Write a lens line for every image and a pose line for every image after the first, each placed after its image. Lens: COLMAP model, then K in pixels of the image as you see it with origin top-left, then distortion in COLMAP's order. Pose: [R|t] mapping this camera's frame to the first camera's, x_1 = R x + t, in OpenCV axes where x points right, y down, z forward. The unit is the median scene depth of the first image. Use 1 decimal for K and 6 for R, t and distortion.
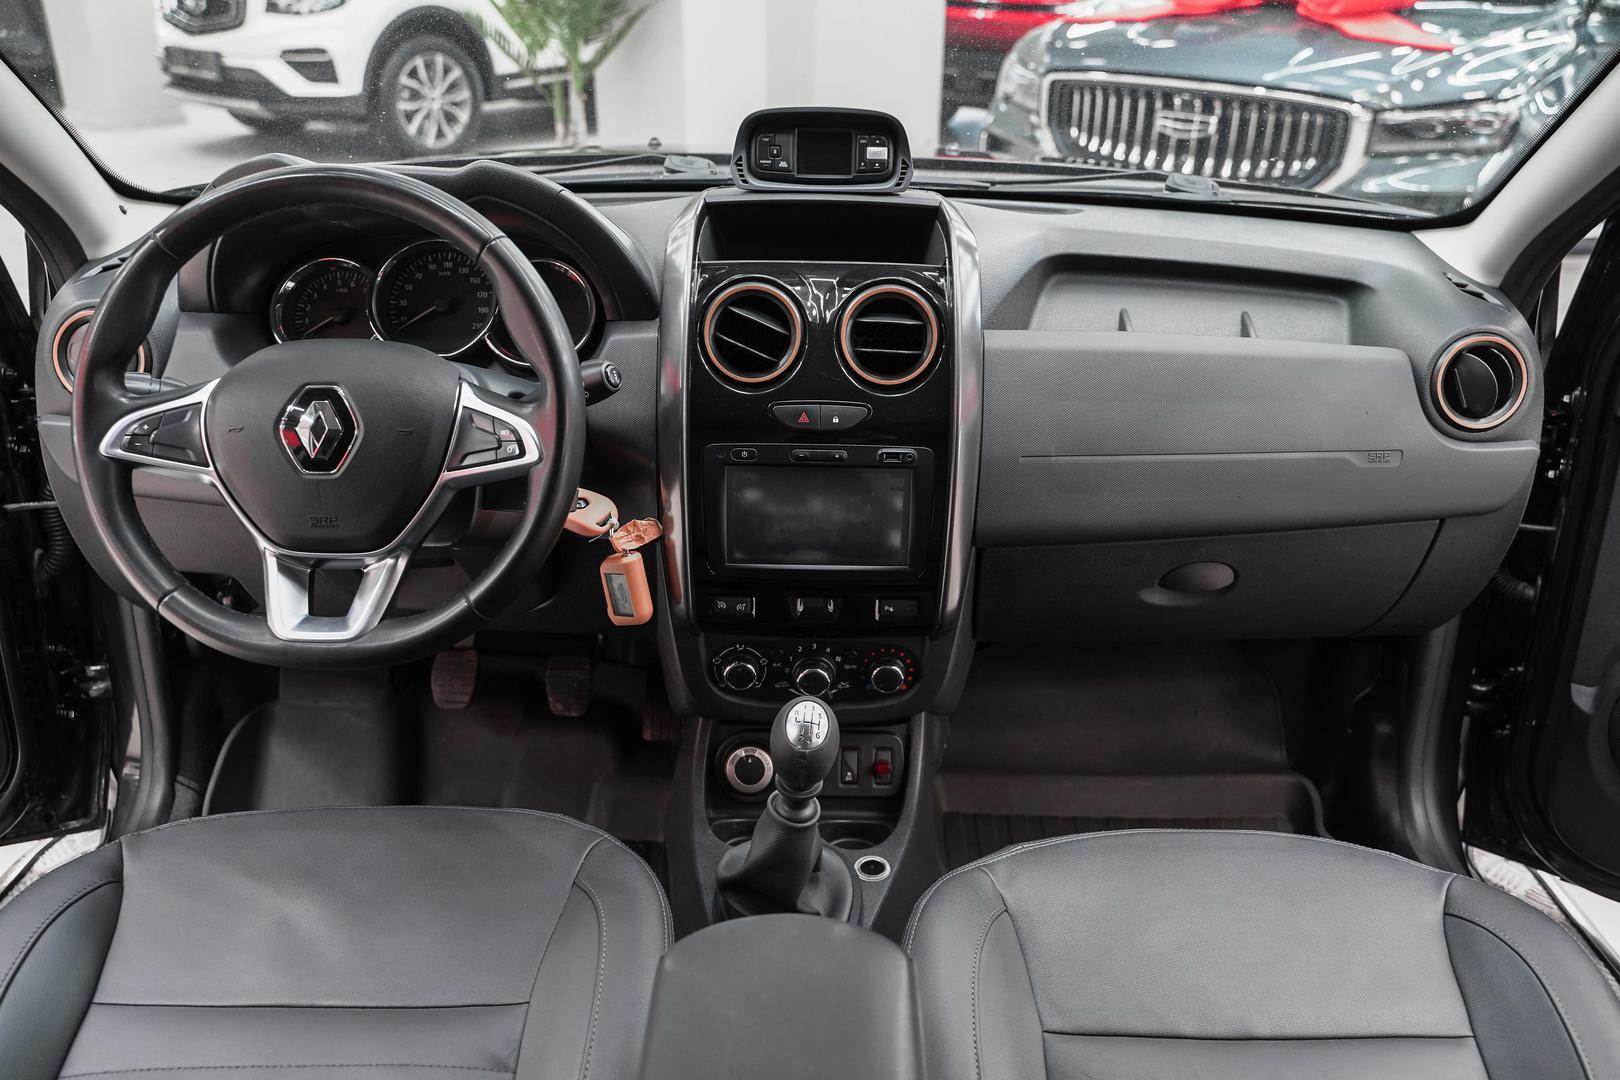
lens RADIAL K [[1305.7, 0, 810.0], [0, 1305.7, 540.0], [0, 0, 1]] dist [-0.005322, 0.004429]
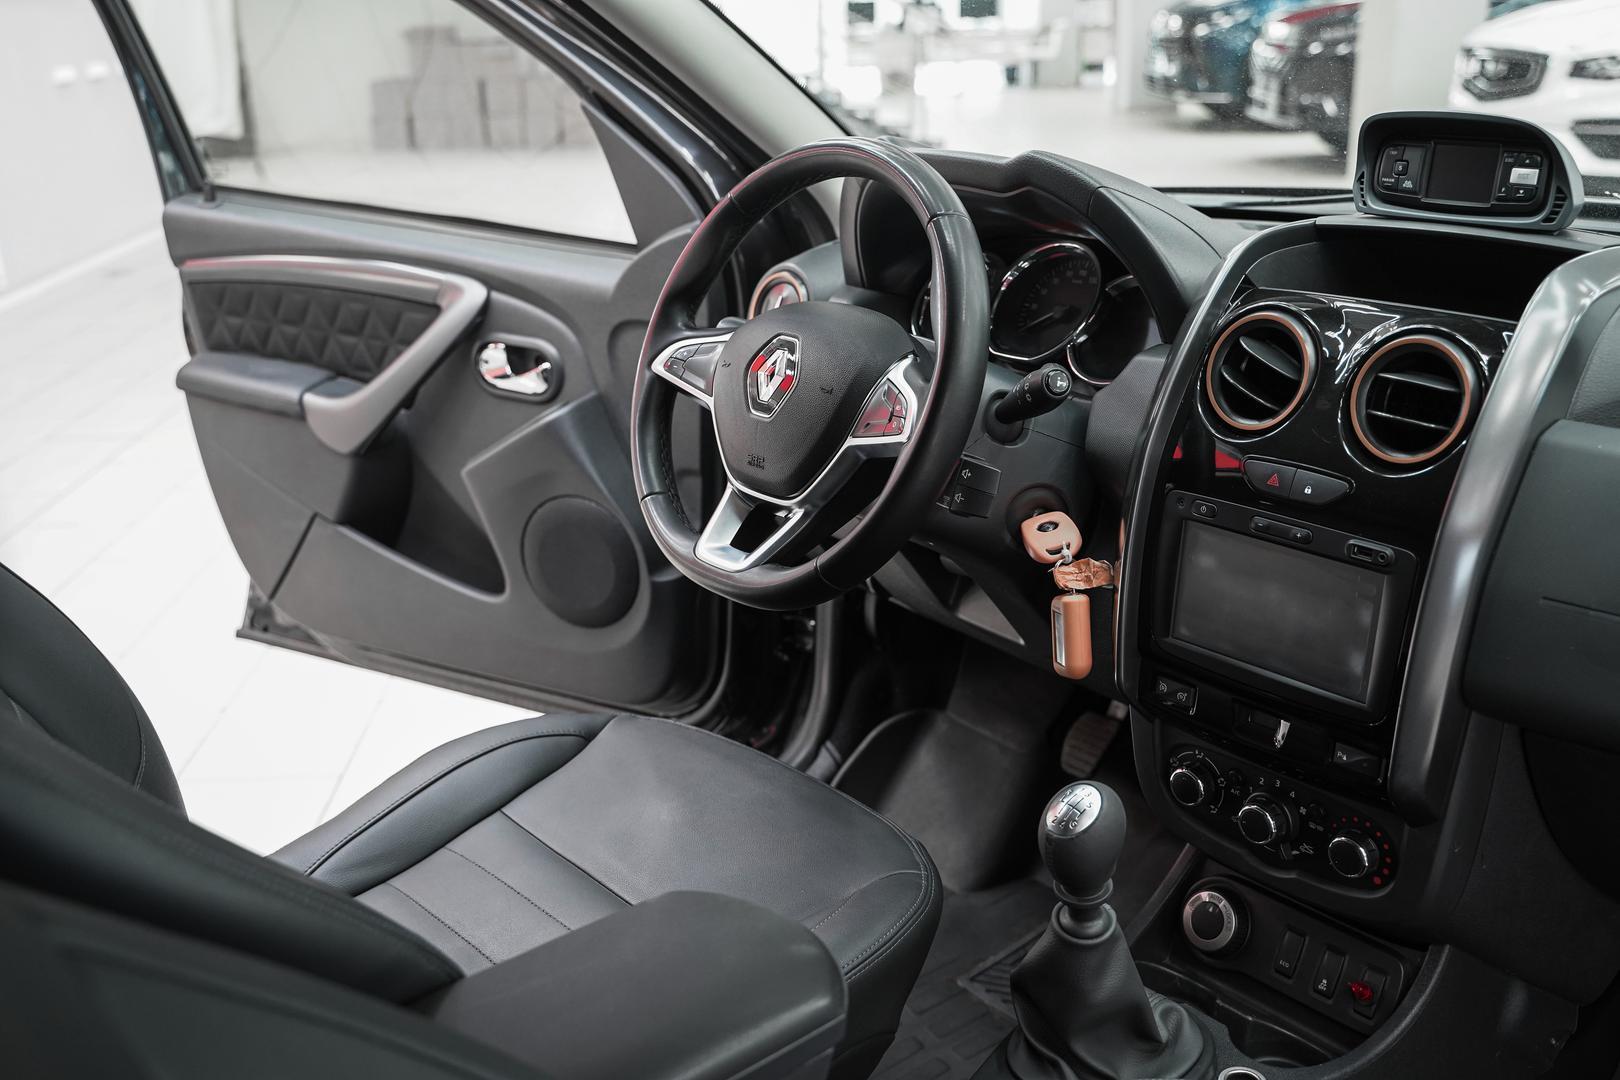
lens RADIAL K [[1581.6, 0, 813.6], [0, 1581.6, 534.5], [0, 0, 1]] dist [-0.006220, 0.007002]
pose [[0.644625, 0.216630, -0.733164, 0.518549], [-0.296097, 0.954909, 0.021811, 0.000985], [0.704830, 0.203028, 0.679702, 0.143350]]
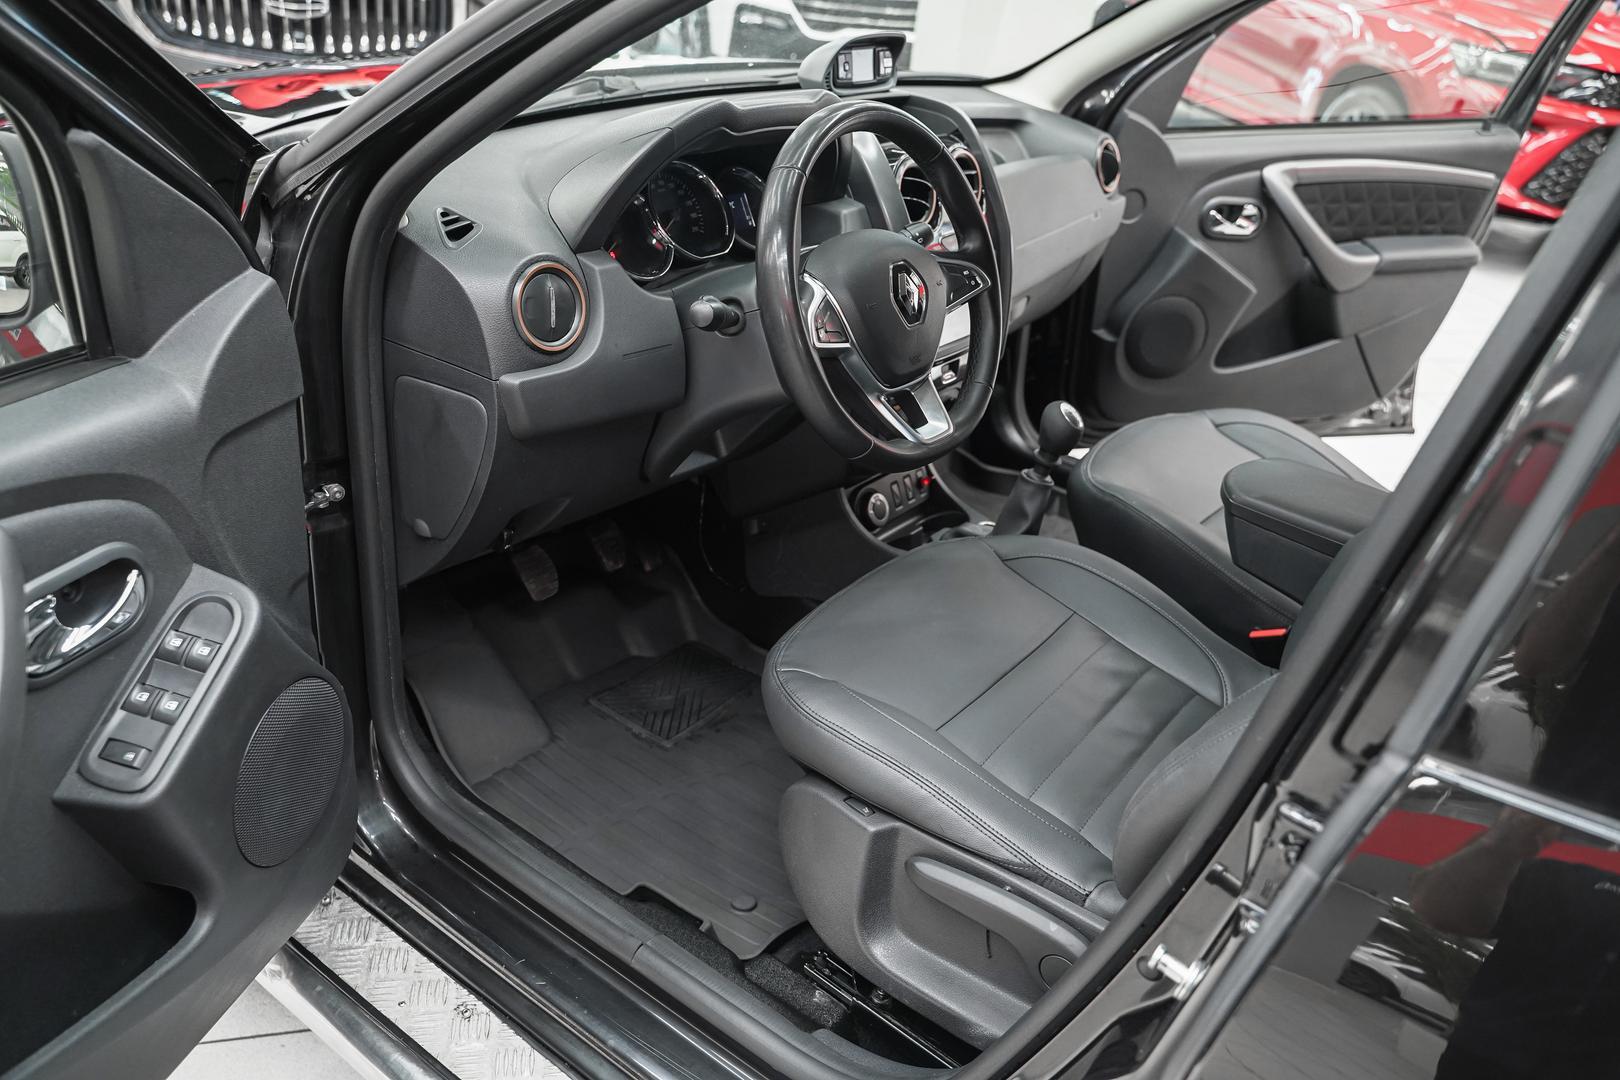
lens RADIAL K [[1278.2, 0, 803.3], [0, 1278.2, 532.7], [0, 0, 1]] dist [-0.015532, 0.005953]
pose [[0.618629, -0.335725, 0.710343, -1.250368], [0.260024, 0.940644, 0.218119, -0.143304], [-0.741408, 0.049772, 0.669207, 0.144799]]
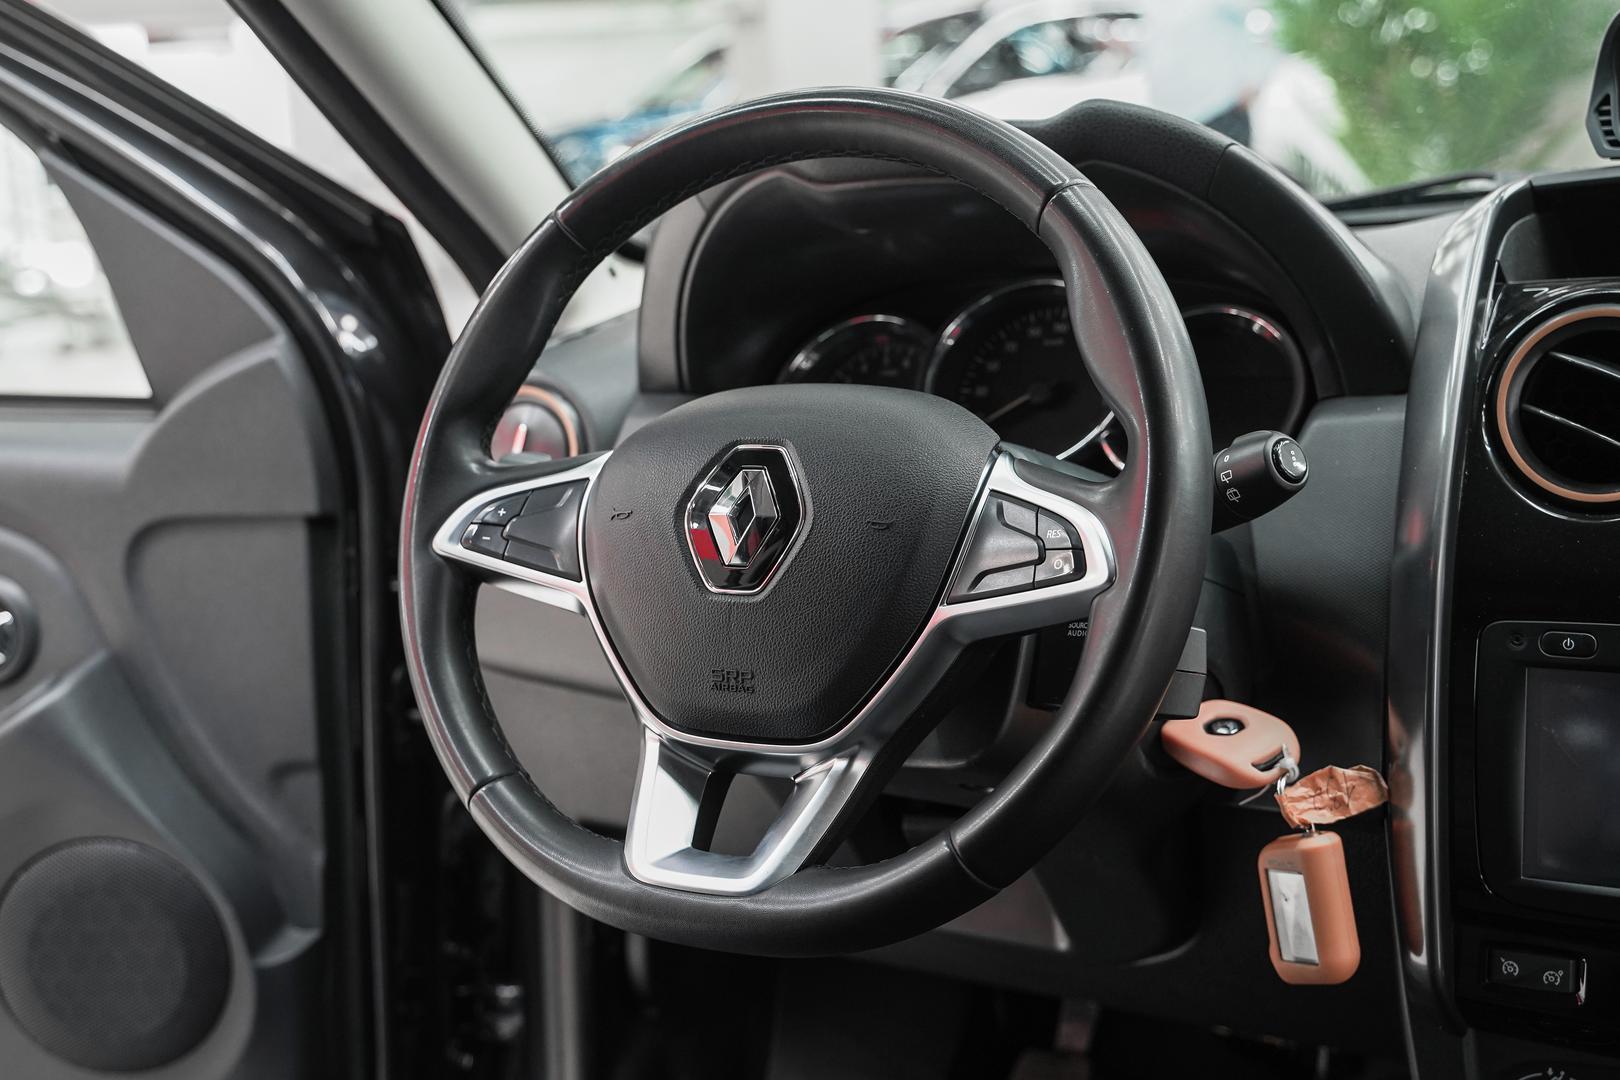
lens RADIAL K [[2074.8, 0, 722.2], [0, 2074.8, 536.8], [0, 0, 1]] dist [-0.008478, -0.003658]
pose [[0.866760, 0.022948, -0.498197, 0.057740], [-0.135463, 0.972219, -0.190895, 0.082327], [0.479975, 0.232947, 0.845789, 0.190182]]
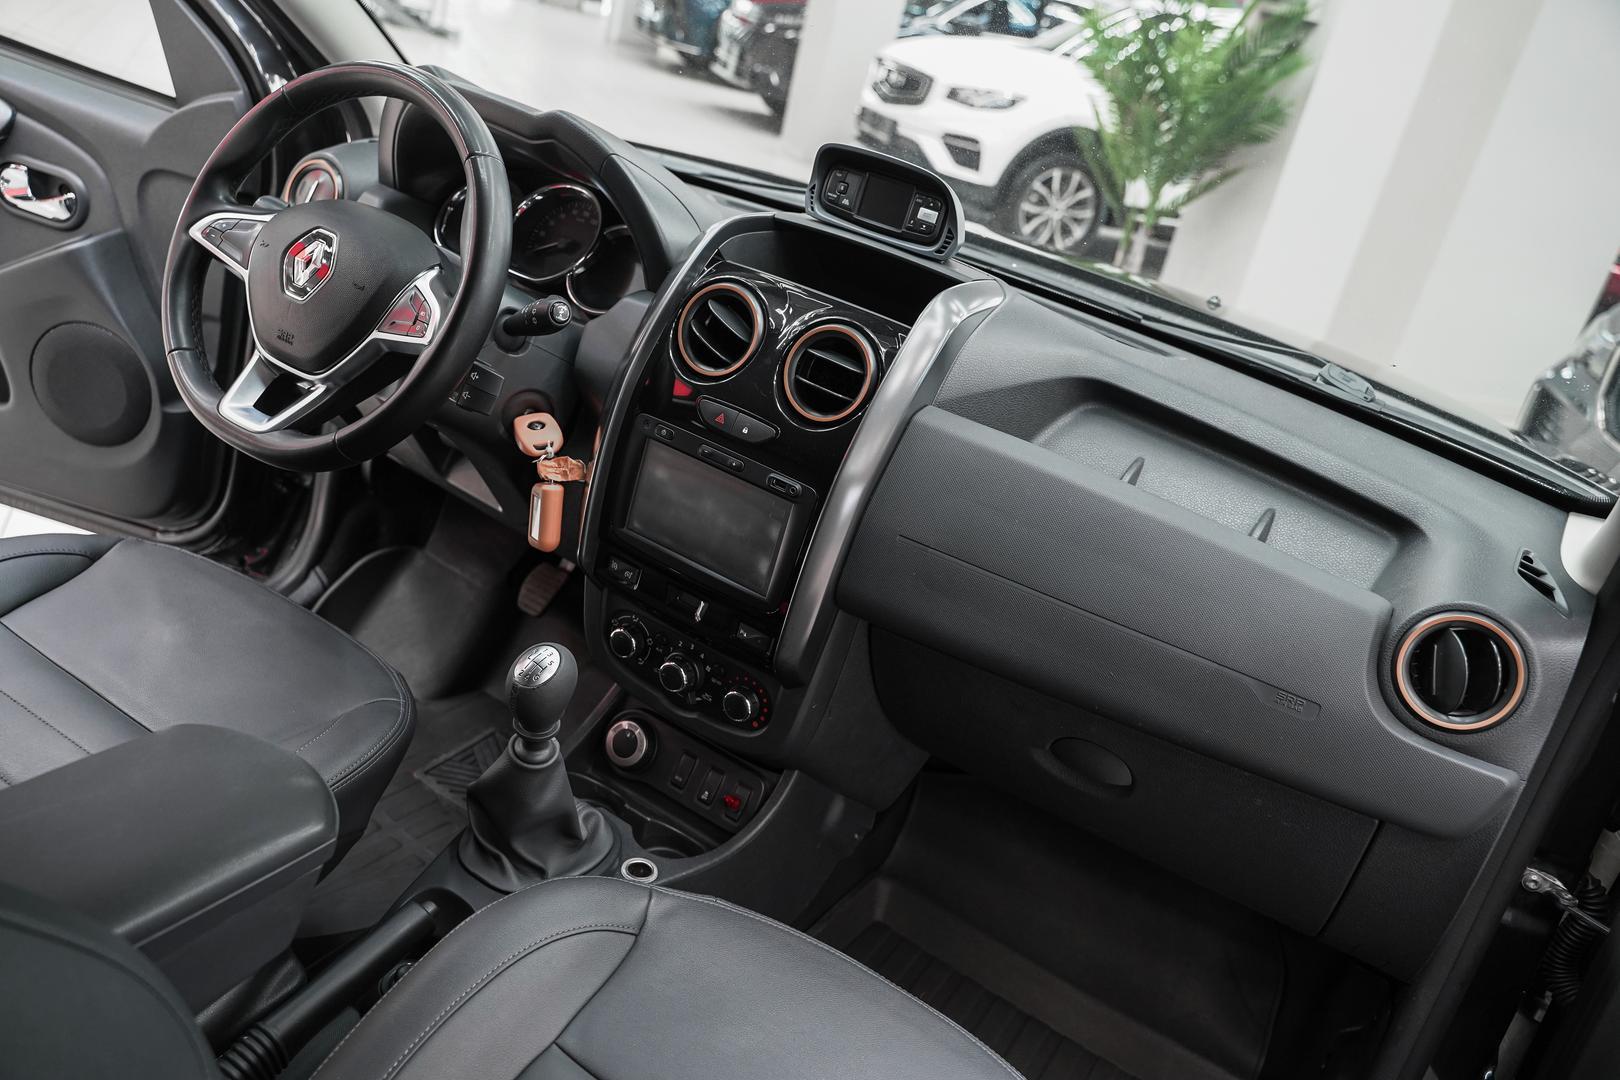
lens RADIAL K [[1278.2, 0, 803.3], [0, 1278.2, 532.7], [0, 0, 1]] dist [-0.015532, 0.005953]
pose [[0.831620, 0.368603, -0.415379, 0.487665], [-0.408104, 0.912909, -0.006949, -0.029992], [0.376641, 0.175297, 0.909622, 0.121395]]
